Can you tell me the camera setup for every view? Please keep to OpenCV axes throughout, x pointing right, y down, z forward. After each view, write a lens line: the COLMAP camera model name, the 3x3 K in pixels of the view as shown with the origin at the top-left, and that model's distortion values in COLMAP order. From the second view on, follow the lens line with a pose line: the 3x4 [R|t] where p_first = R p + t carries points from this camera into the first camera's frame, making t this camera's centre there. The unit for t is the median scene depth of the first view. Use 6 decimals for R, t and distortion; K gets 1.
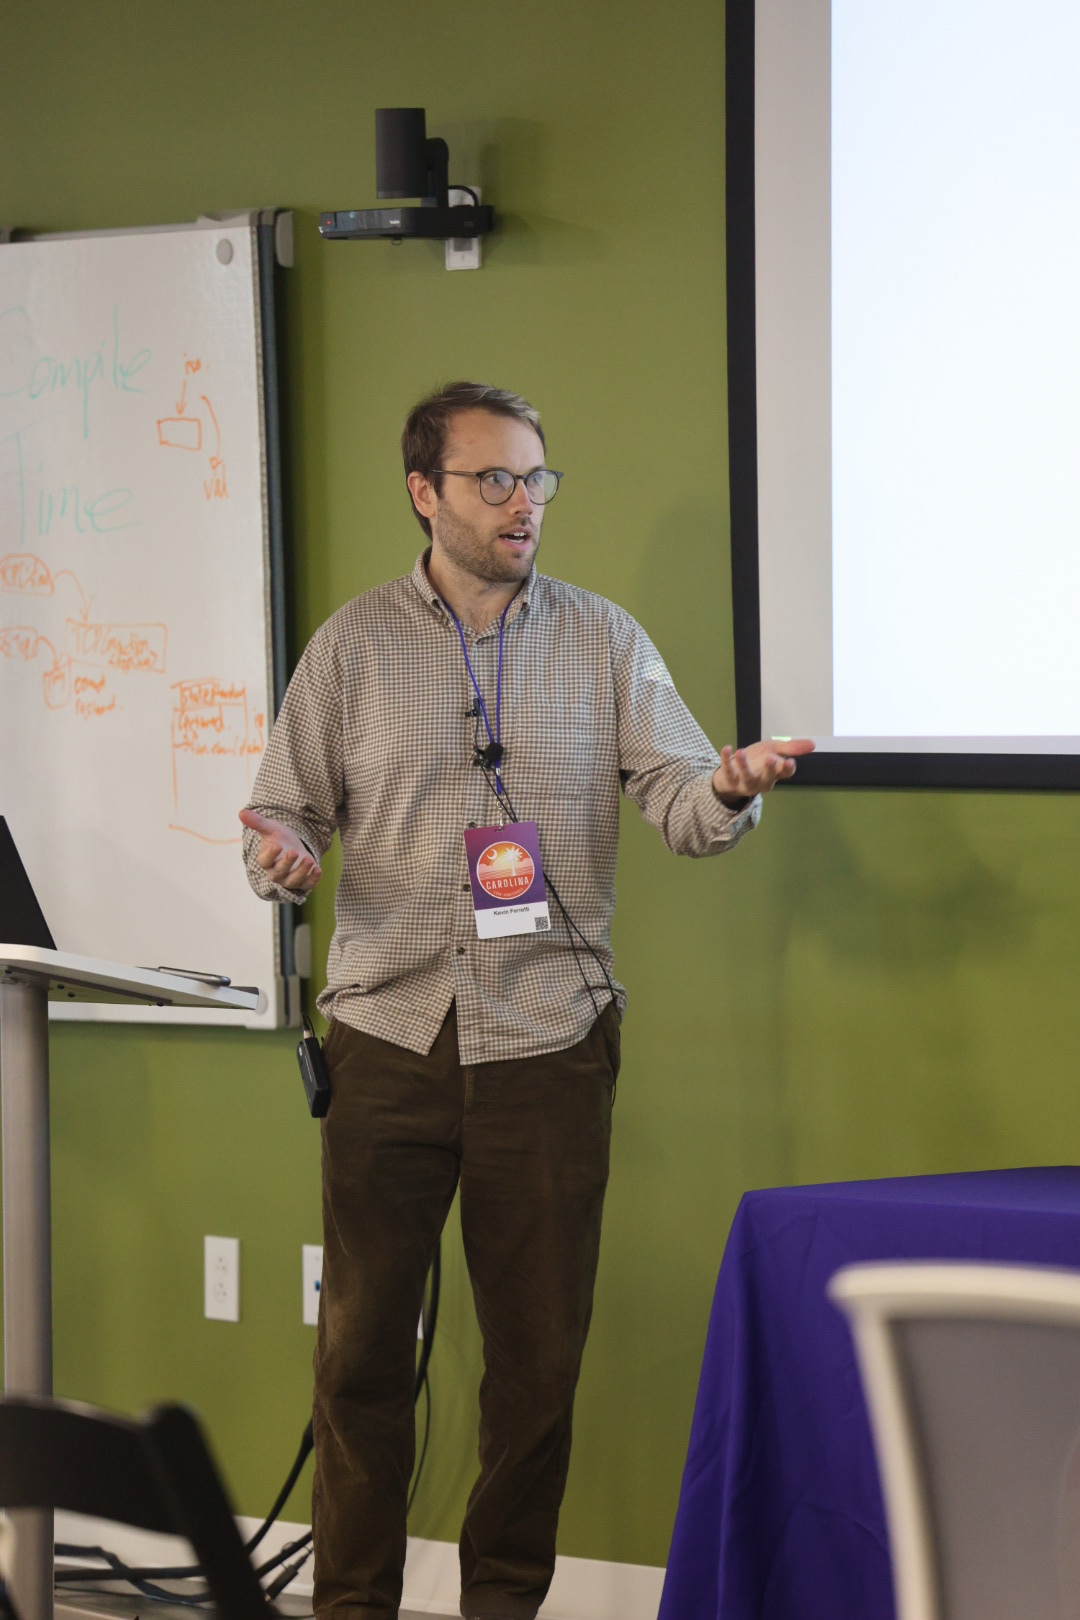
lens RADIAL K [[8348.7, 0, 487.8], [0, 8348.7, 847.8], [0, 0, 1]] dist [1.031490, 25.594422]
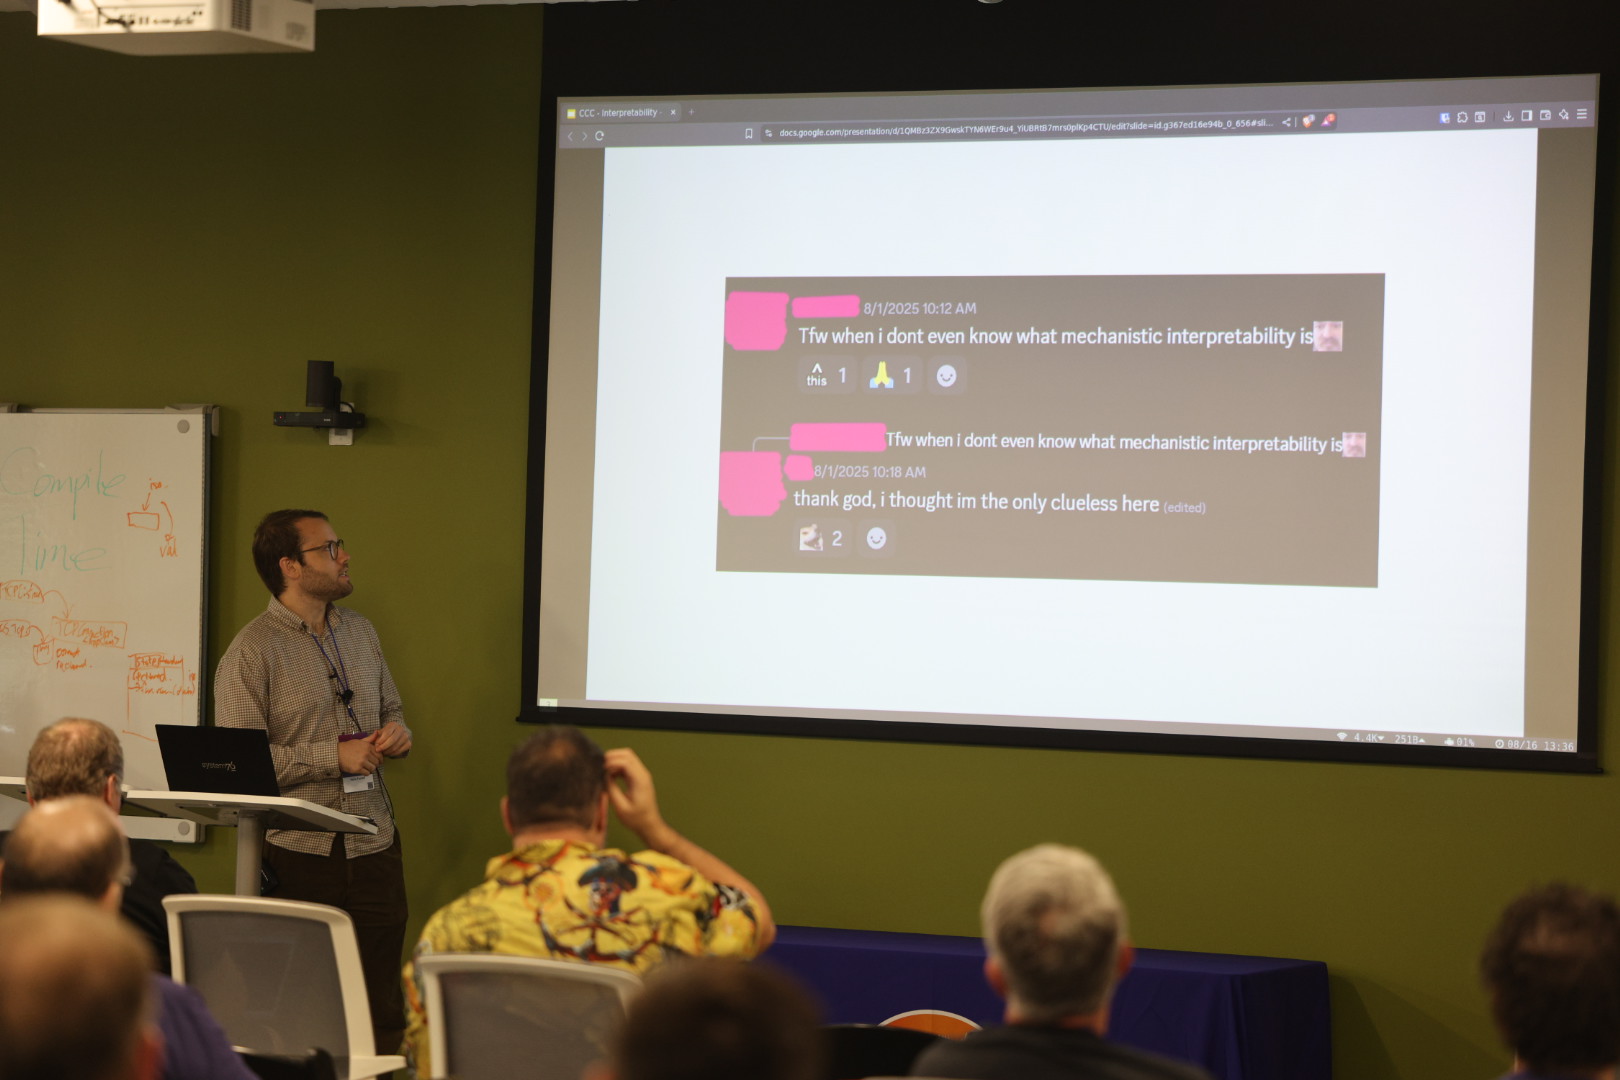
lens RADIAL K [[5156.4, 0, 810.0], [0, 5156.4, 540.0], [0, 0, 1]] dist [0.146004, 2.572679]
pose [[0.919798, 0.045583, 0.389735, -0.348181], [-0.031165, 0.998579, -0.043239, -0.000186], [-0.391152, 0.027625, 0.919911, -0.112302]]
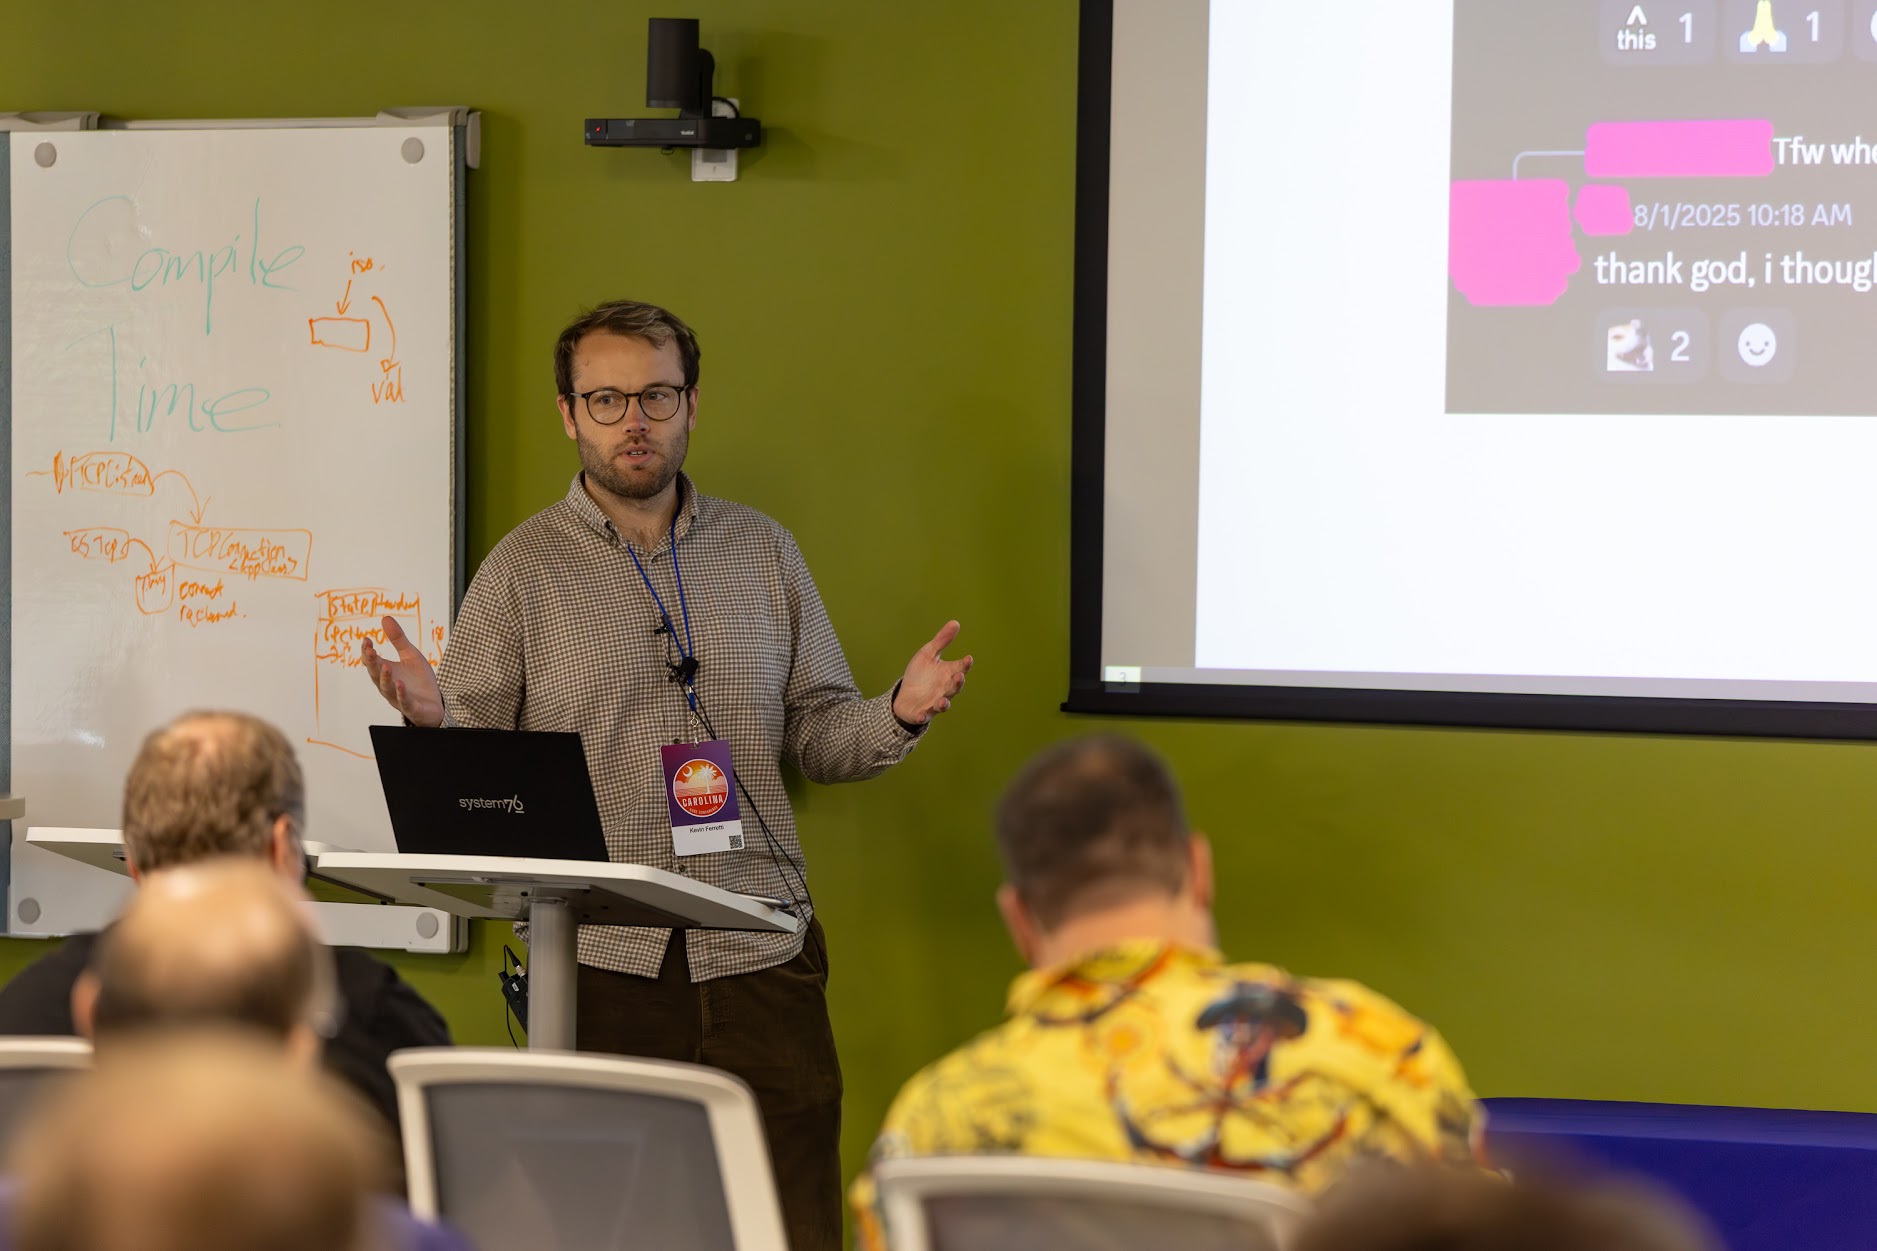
lens RADIAL K [[9840.7, 0, 991.1], [0, 9840.7, 623.5], [0, 0, 1]] dist [0.241700, -21.215019]
pose [[0.943177, 0.022385, 0.331535, -0.341489], [-0.018182, 0.999710, -0.015774, 0.000391], [-0.331792, 0.008850, 0.943311, -0.092847]]
